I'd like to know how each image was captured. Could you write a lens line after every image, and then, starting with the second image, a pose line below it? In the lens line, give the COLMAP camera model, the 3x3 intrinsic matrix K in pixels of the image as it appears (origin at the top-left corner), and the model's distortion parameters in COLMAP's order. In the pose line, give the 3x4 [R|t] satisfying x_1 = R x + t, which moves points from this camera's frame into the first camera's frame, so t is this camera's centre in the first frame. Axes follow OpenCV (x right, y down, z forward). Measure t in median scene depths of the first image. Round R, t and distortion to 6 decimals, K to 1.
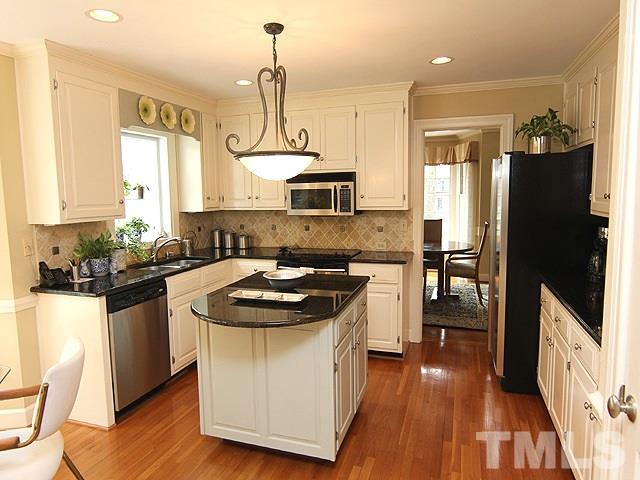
lens RADIAL K [[416.9, 0, 315.0], [0, 416.9, 239.2], [0, 0, 1]] dist [-0.001427, 0.003174]
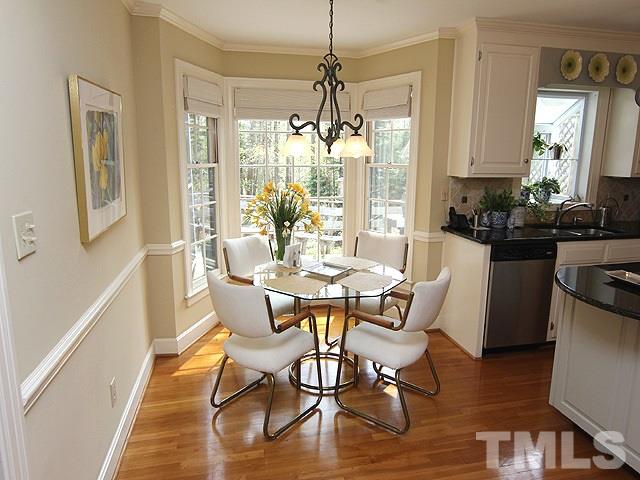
lens RADIAL K [[416.9, 0, 318.2], [0, 416.9, 239.1], [0, 0, 1]] dist [-0.001427, 0.003174]
pose [[0.522435, 0.199209, -0.829083, 0.161673], [-0.120690, 0.979813, 0.159375, -0.001676], [0.844095, 0.016799, 0.535931, 0.008222]]
